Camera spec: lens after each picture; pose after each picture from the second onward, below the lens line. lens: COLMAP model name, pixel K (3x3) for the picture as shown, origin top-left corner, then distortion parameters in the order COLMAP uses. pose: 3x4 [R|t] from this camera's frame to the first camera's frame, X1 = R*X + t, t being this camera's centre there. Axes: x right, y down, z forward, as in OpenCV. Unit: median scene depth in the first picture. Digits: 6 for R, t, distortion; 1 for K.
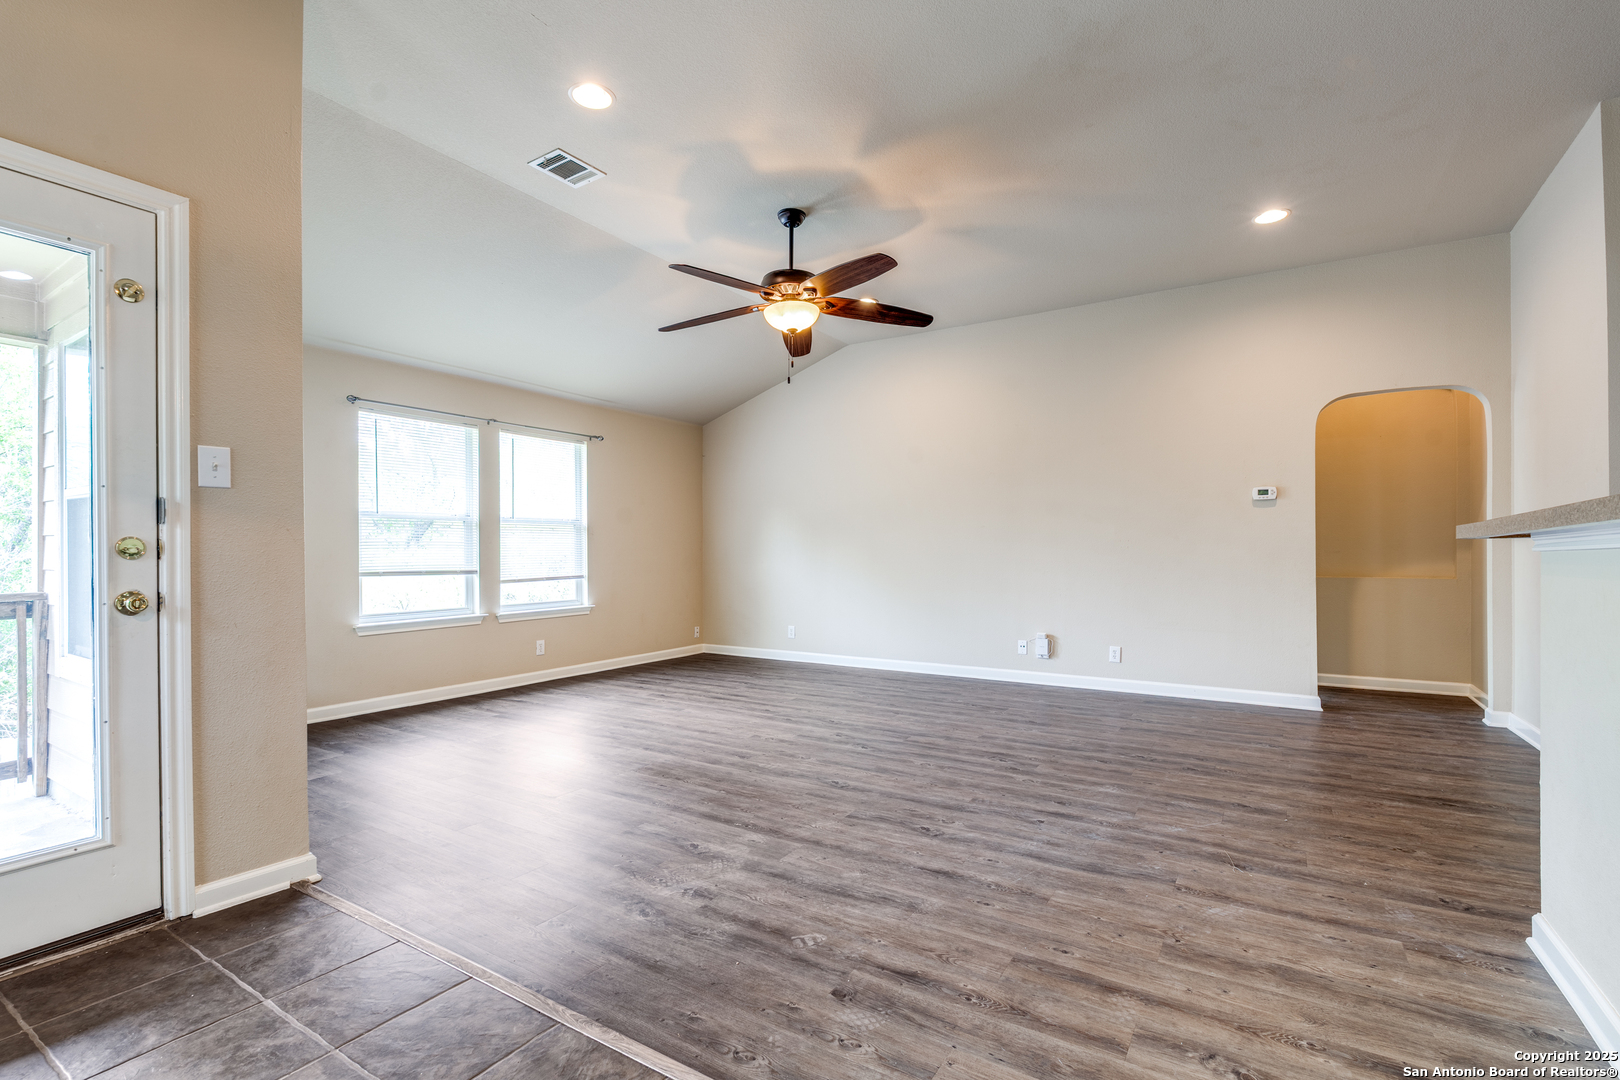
lens RADIAL K [[730.8, 0, 820.3], [0, 730.8, 552.9], [0, 0, 1]] dist [-0.006711, 0.001031]
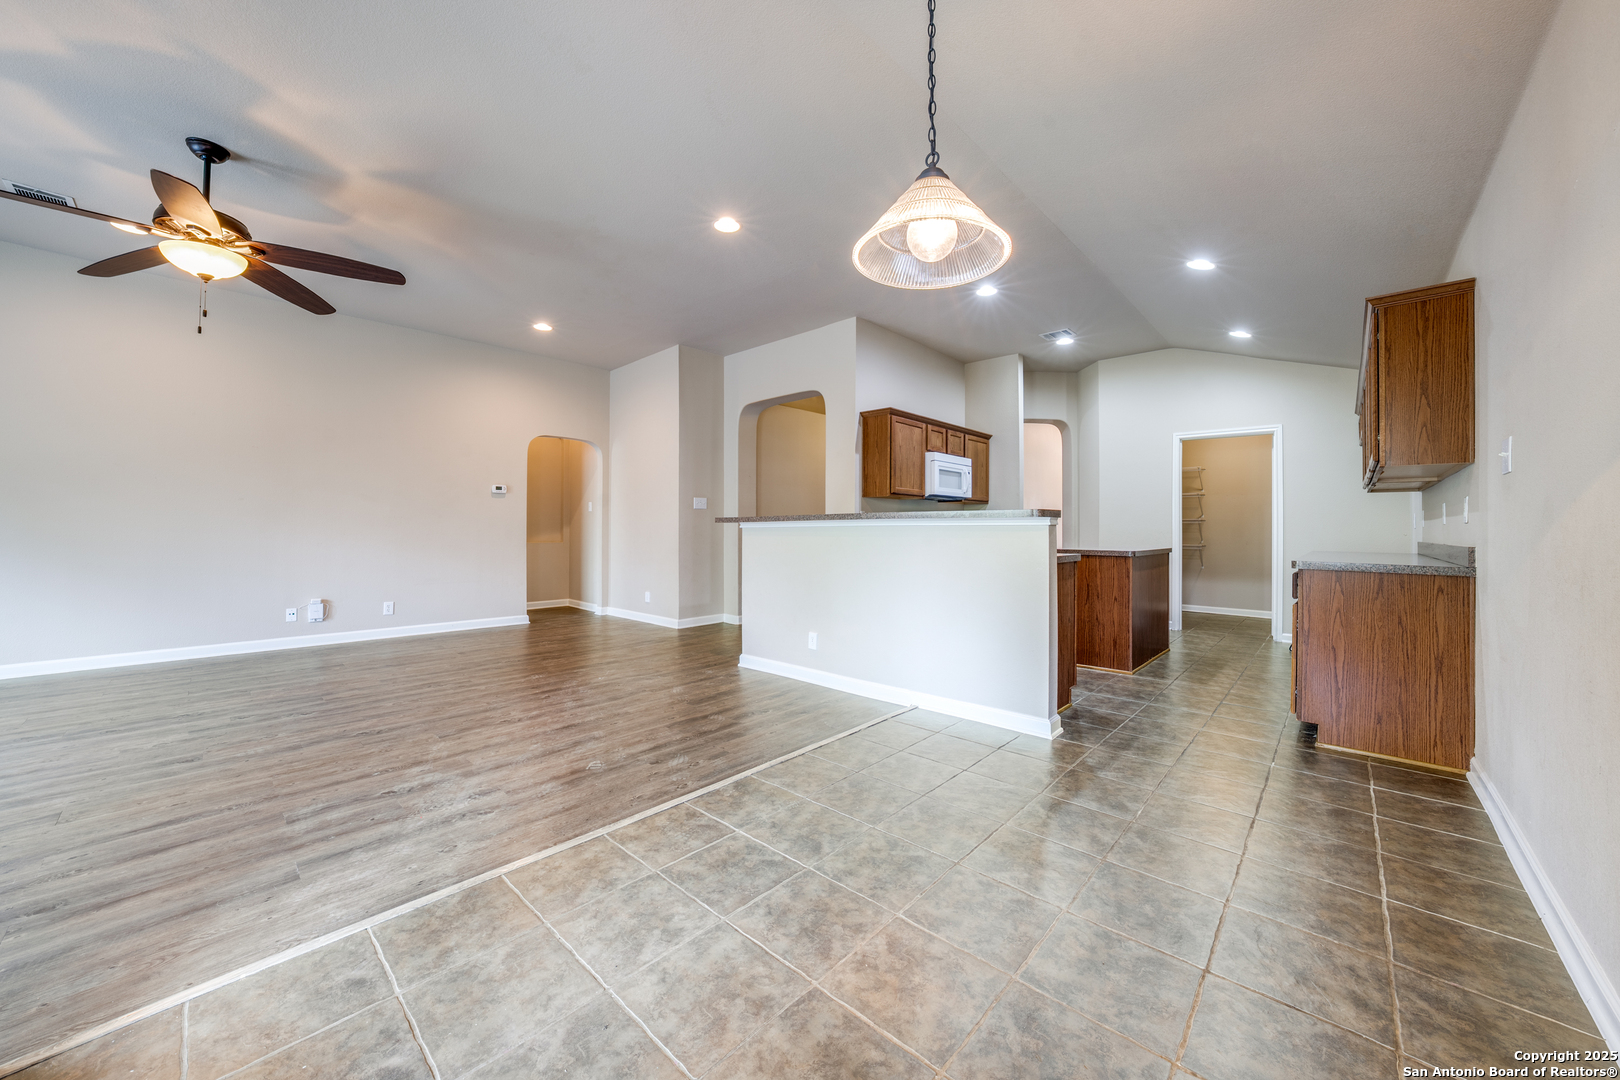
lens RADIAL K [[581.2, 0, 814.6], [0, 581.2, 521.8], [0, 0, 1]] dist [-0.024591, 0.003560]
pose [[0.186300, 0.017026, 0.982345, -0.656324], [-0.004873, 0.999854, -0.016406, 0.005121], [-0.982481, -0.001730, 0.186356, 0.156285]]
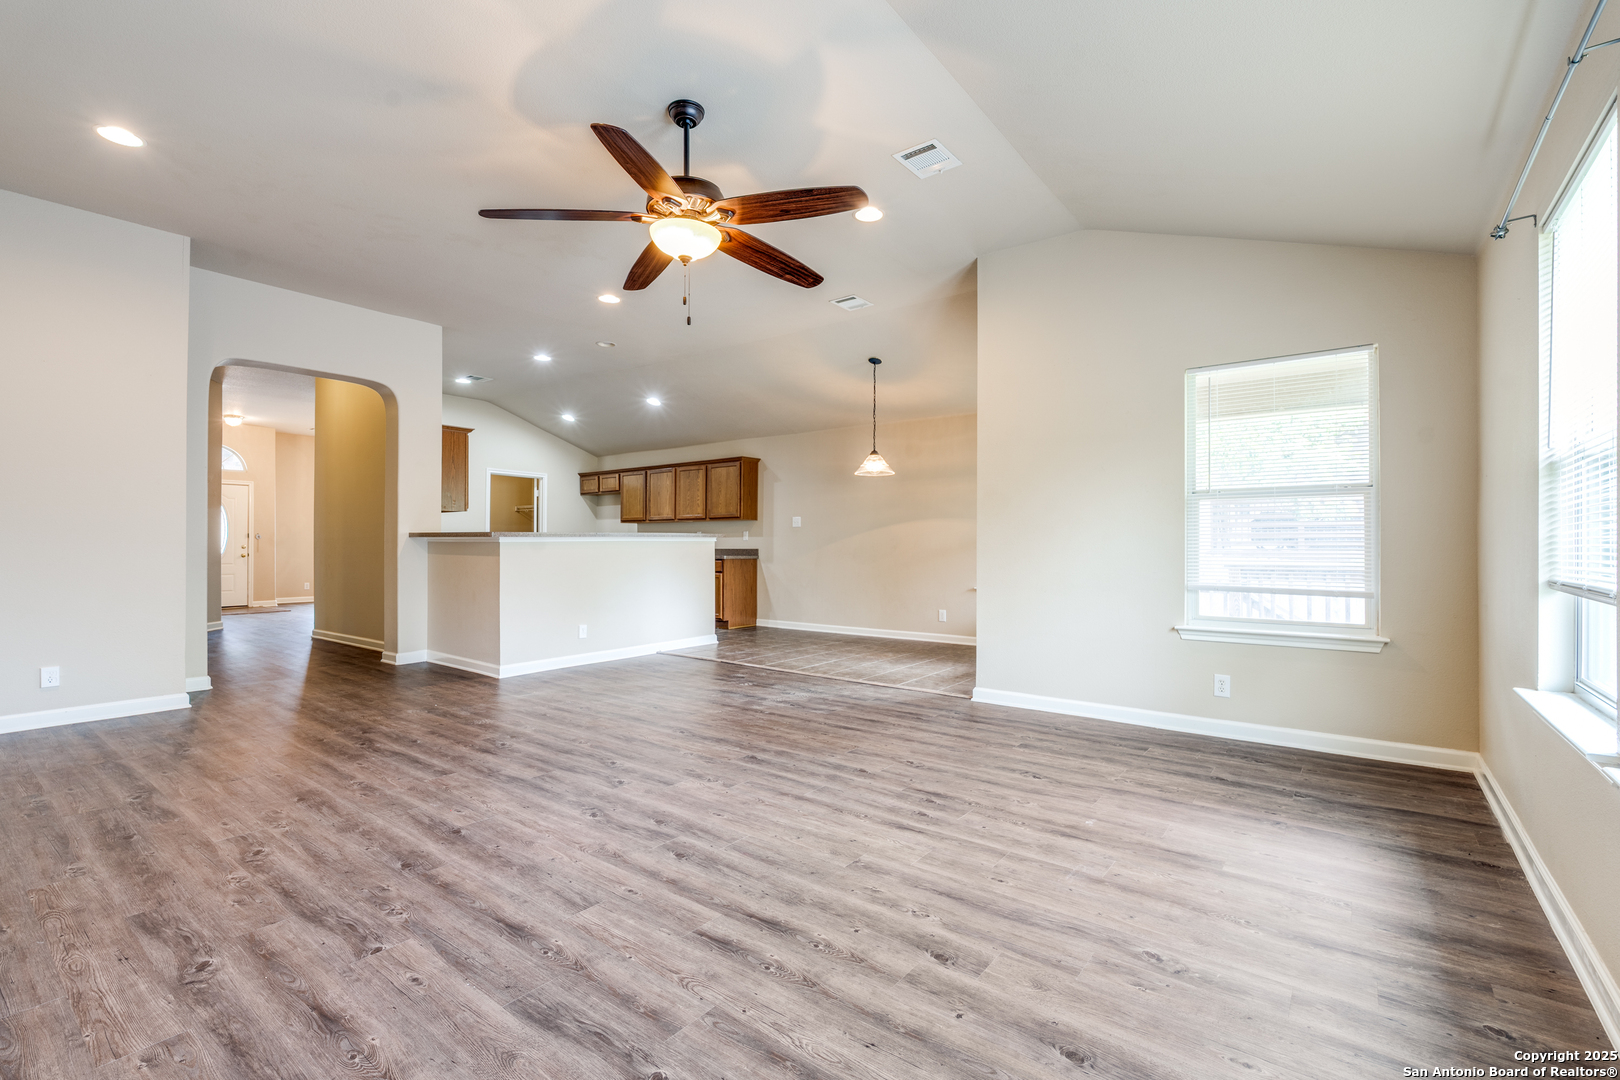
lens RADIAL K [[715.3, 0, 811.9], [0, 715.3, 538.9], [0, 0, 1]] dist [-0.007647, 0.000418]
pose [[-0.995484, 0.002085, 0.094906, -0.282384], [0.001370, 0.999970, -0.007589, 0.004776], [-0.094919, -0.007425, -0.995457, 1.998449]]
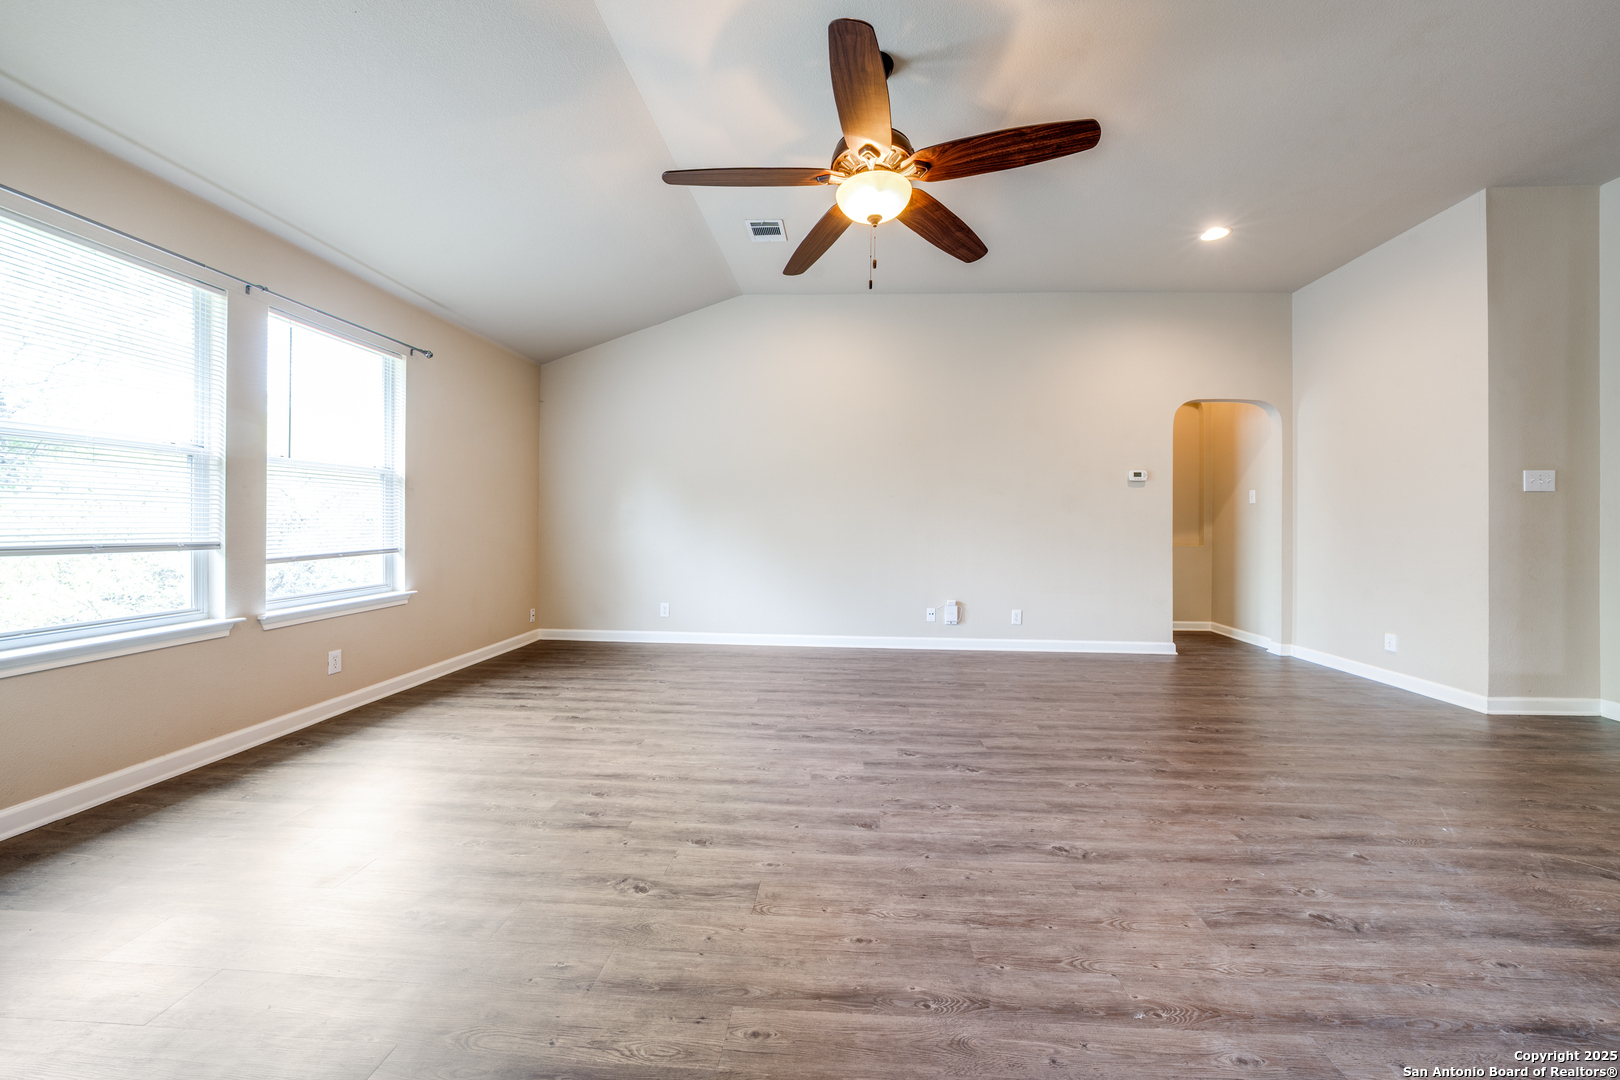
lens RADIAL K [[581.2, 0, 821.4], [0, 581.2, 526.4], [0, 0, 1]] dist [-0.024591, 0.003560]
pose [[0.876814, 0.009092, 0.480743, -0.415562], [-0.011892, 0.999925, 0.002778, 0.006249], [-0.480682, -0.008153, 0.876857, 0.585738]]
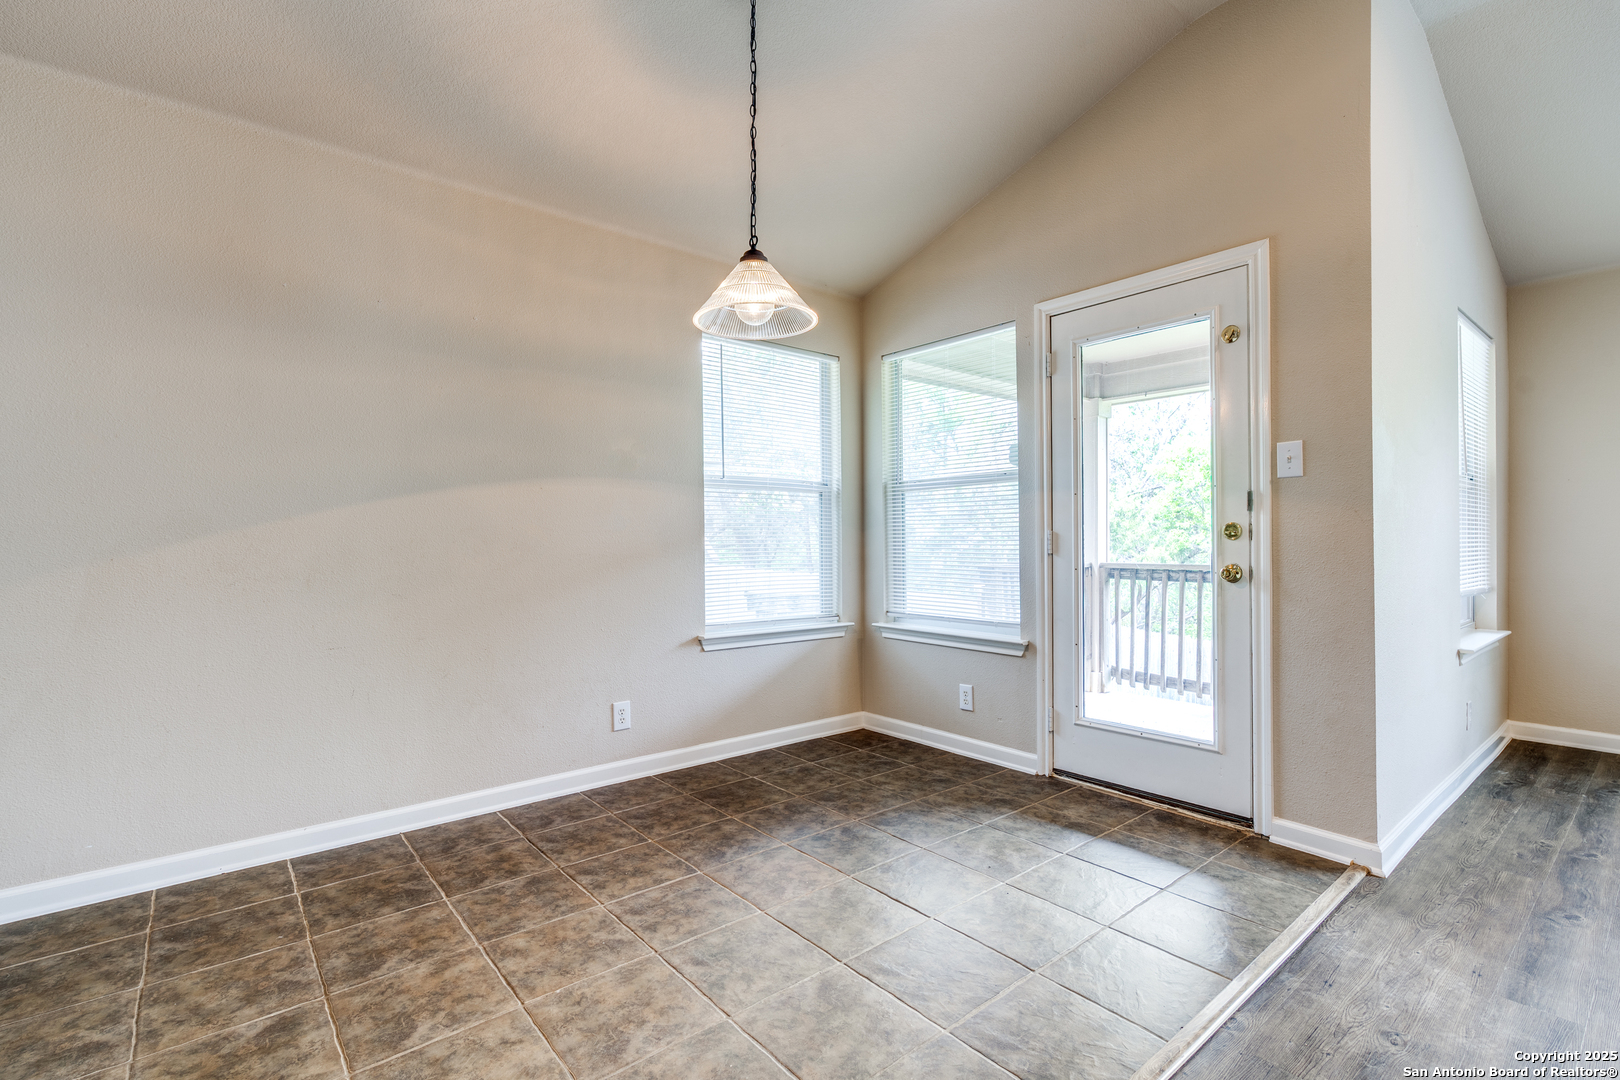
lens RADIAL K [[730.8, 0, 824.6], [0, 730.8, 542.4], [0, 0, 1]] dist [-0.006711, 0.001031]
pose [[-0.306246, 0.004962, -0.951939, 0.288269], [0.004156, 0.999984, 0.003875, 0.003139], [0.951943, -0.002770, -0.306262, 0.390805]]
